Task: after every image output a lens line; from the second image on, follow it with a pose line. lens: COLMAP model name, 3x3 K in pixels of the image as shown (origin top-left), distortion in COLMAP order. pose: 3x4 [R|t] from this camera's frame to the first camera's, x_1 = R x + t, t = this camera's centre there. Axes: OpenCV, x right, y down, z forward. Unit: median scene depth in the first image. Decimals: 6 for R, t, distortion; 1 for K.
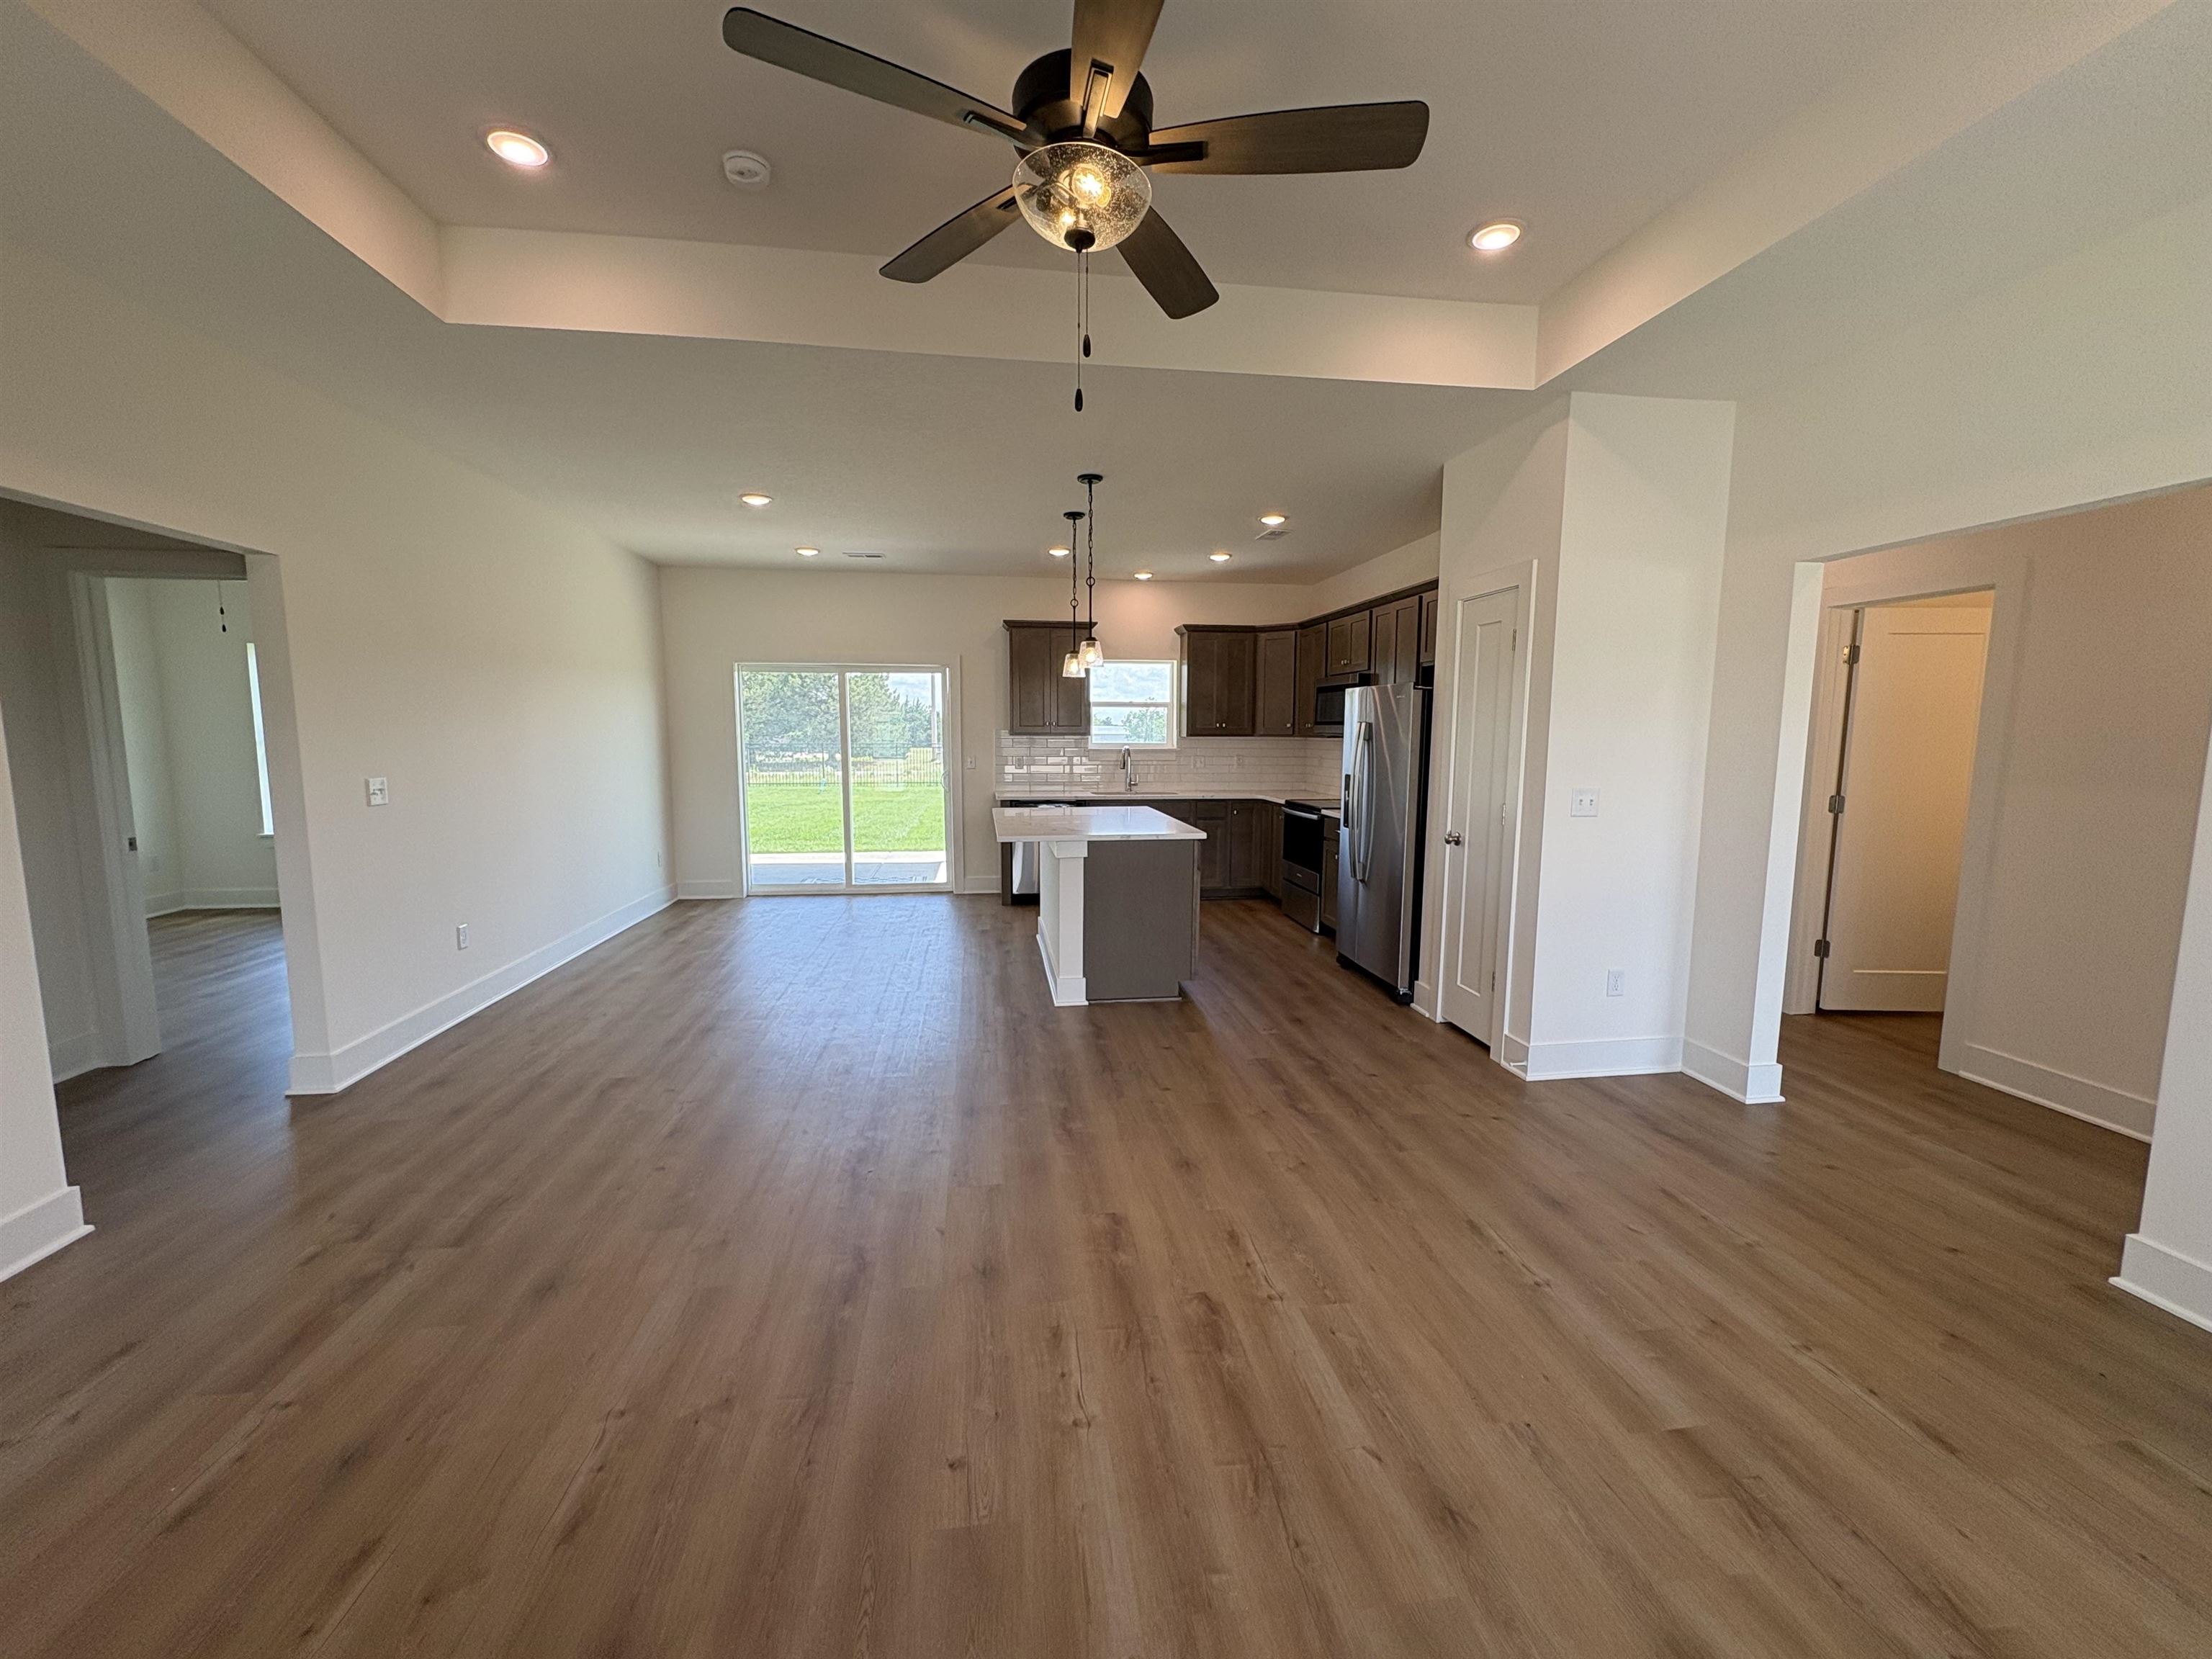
lens RADIAL K [[882.6, 0, 1103.1], [0, 882.6, 830.3], [0, 0, 1]] dist [0.002437, 0.000467]
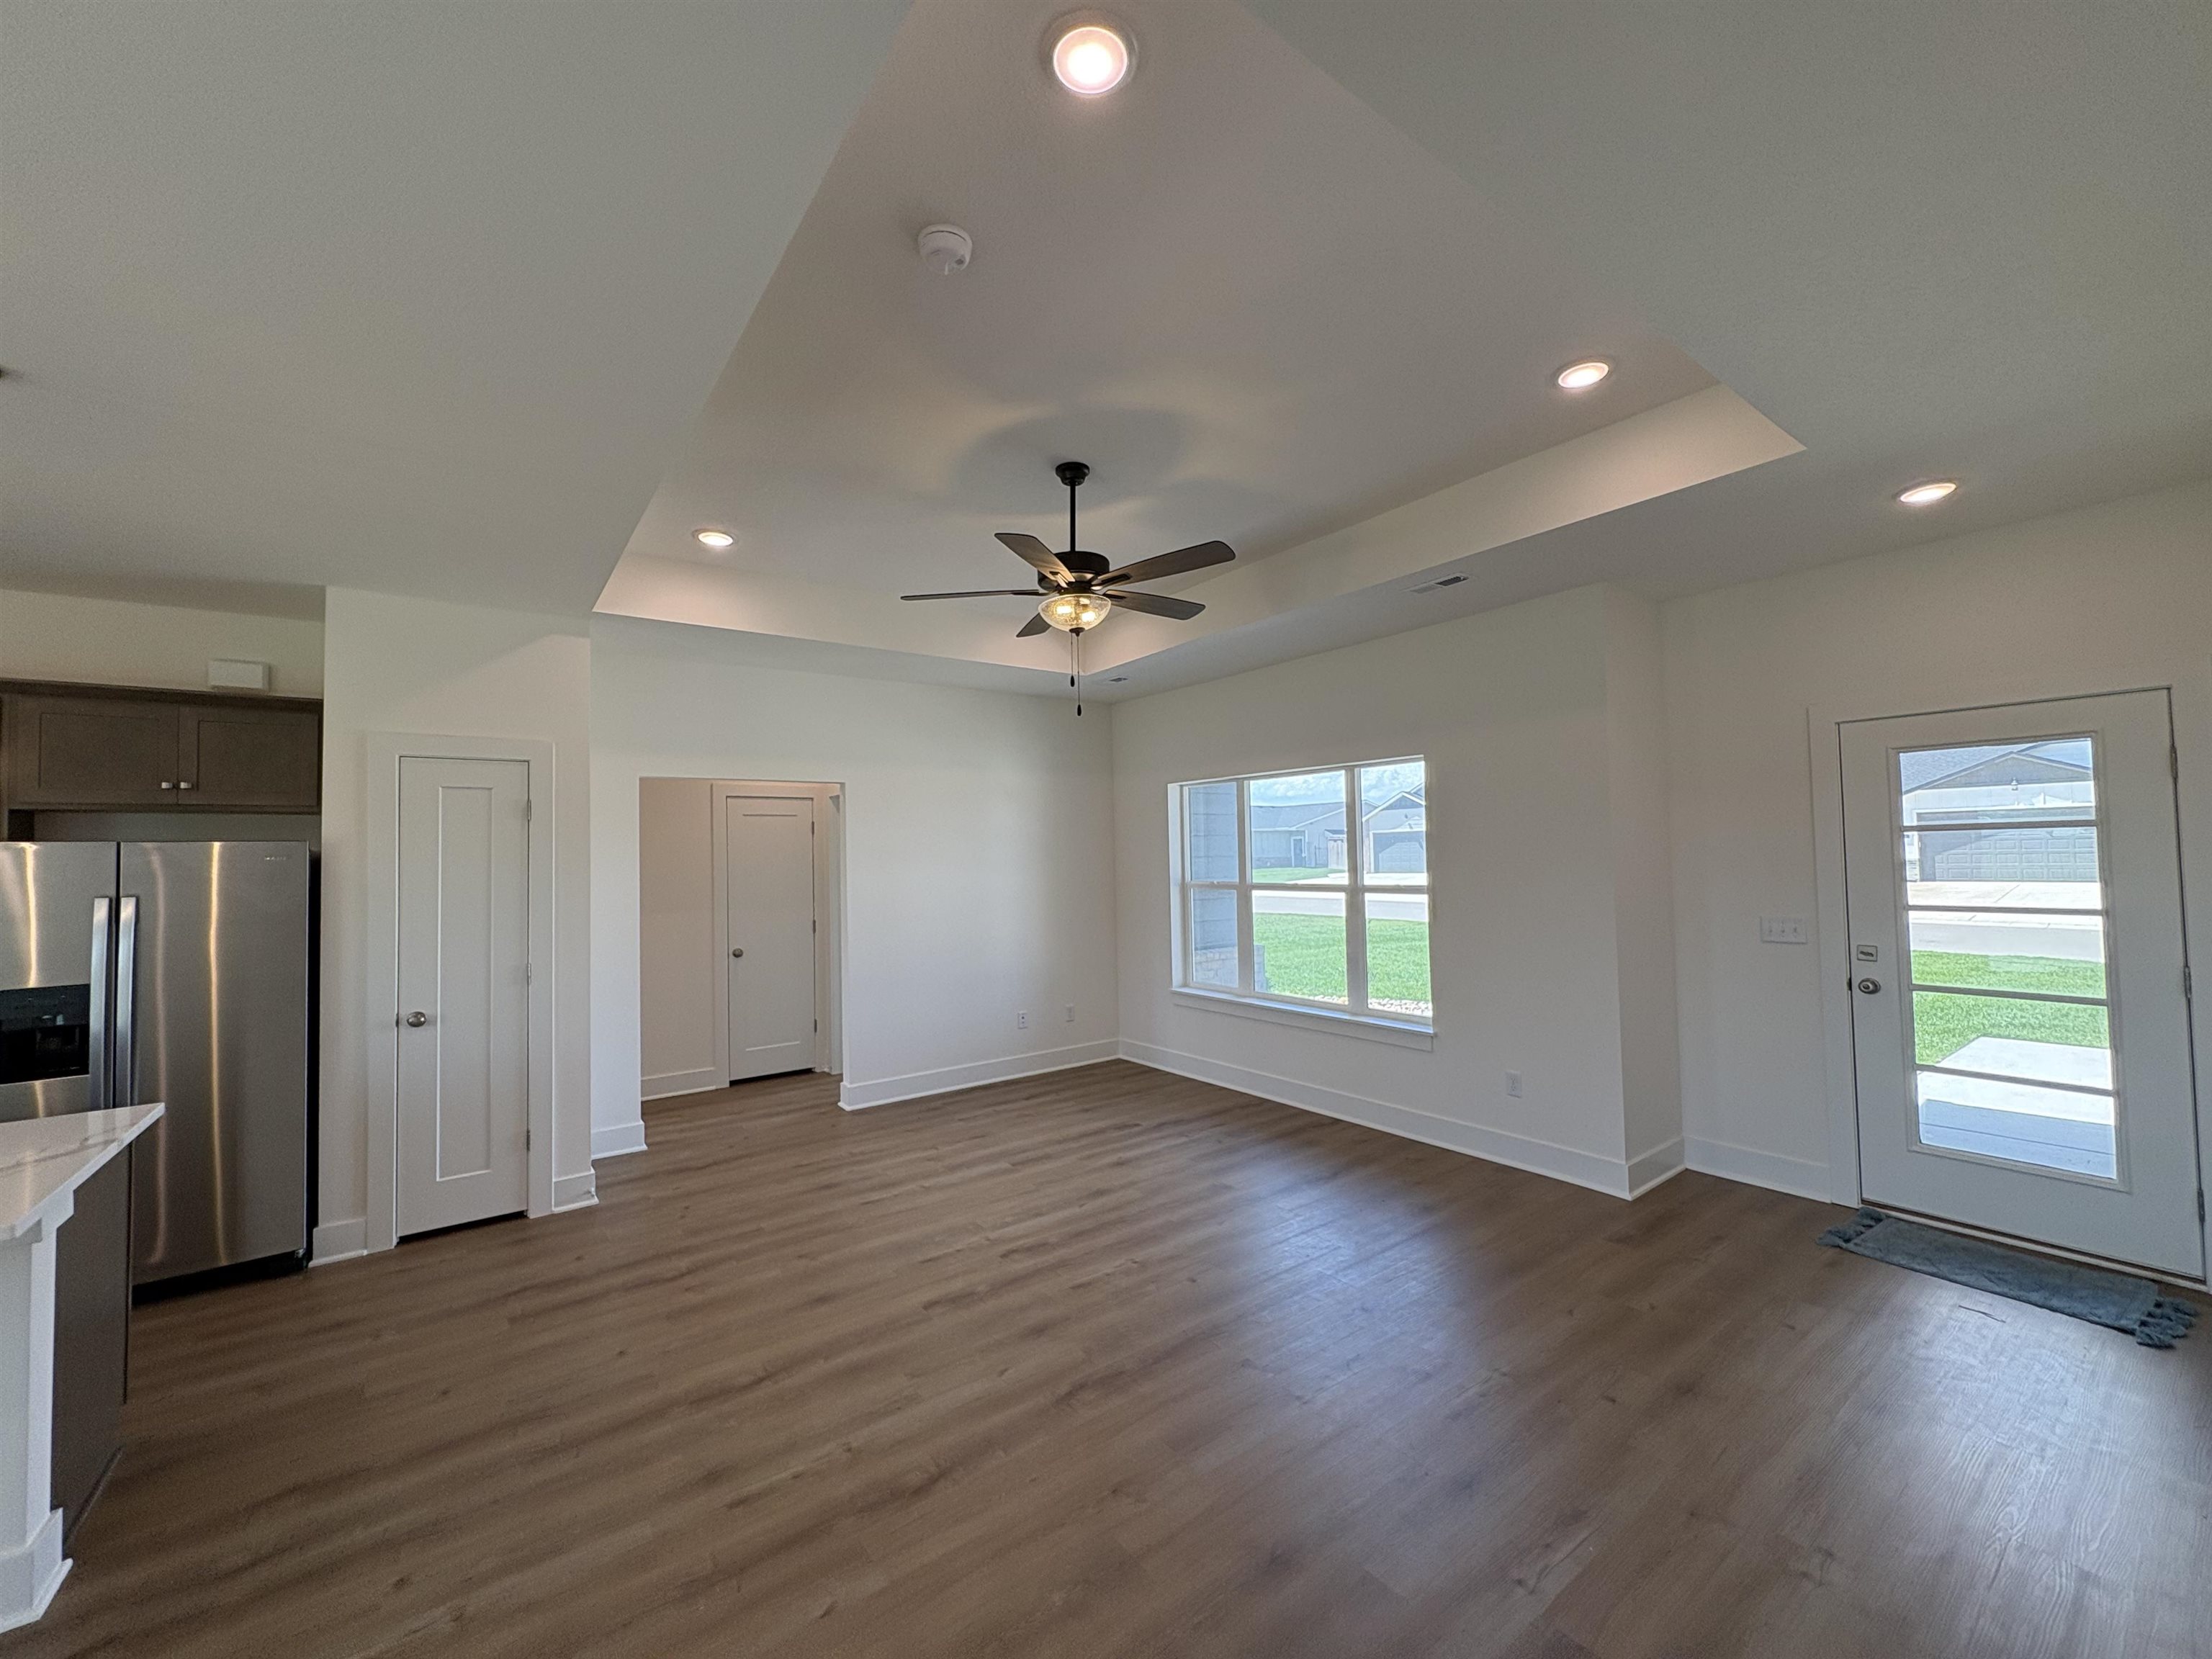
lens RADIAL K [[883.4, 0, 1103.9], [0, 883.4, 825.5], [0, 0, 1]] dist [0.000870, 0.000468]
pose [[-0.475863, 0.037590, 0.878716, -1.202983], [0.120780, 0.992414, 0.022954, -0.202426], [-0.871187, 0.117054, -0.476793, 1.338474]]
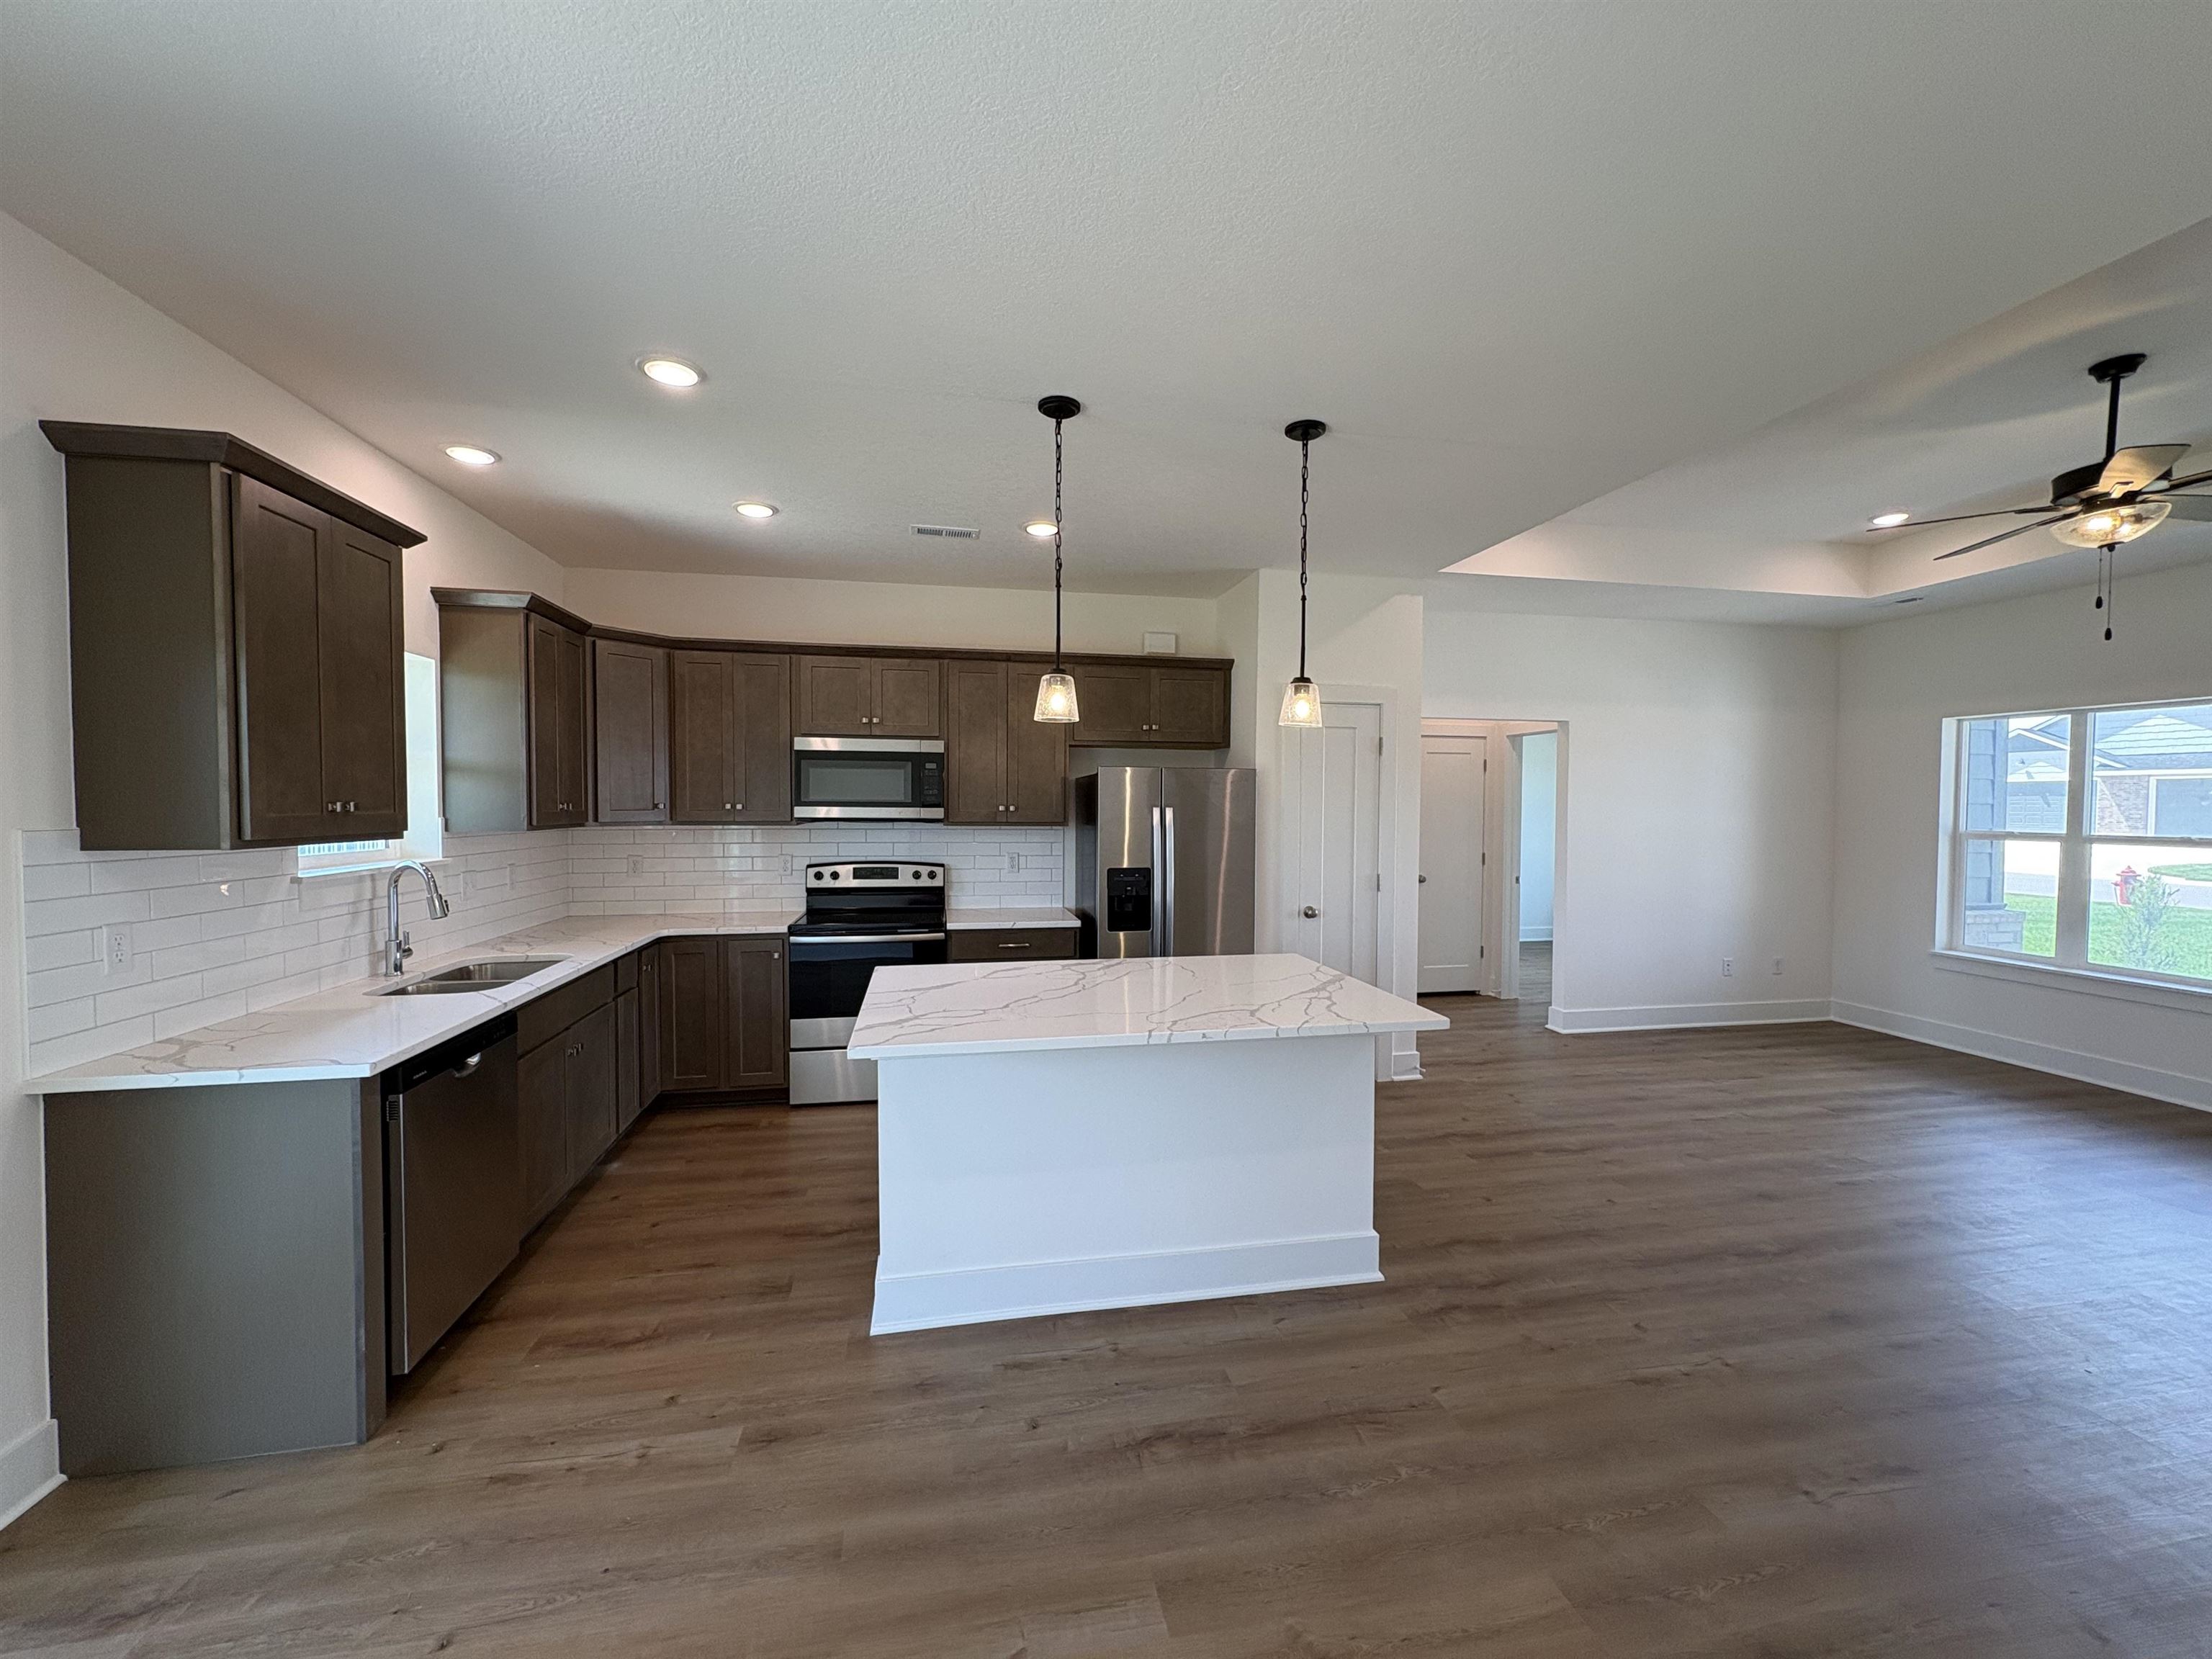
lens RADIAL K [[883.4, 0, 1103.9], [0, 883.4, 825.5], [0, 0, 1]] dist [0.000870, 0.000468]
pose [[-0.051360, -0.030280, 0.998221, -1.176107], [0.108496, 0.993455, 0.035718, -0.280772], [-0.992769, 0.110137, -0.047739, 2.177827]]
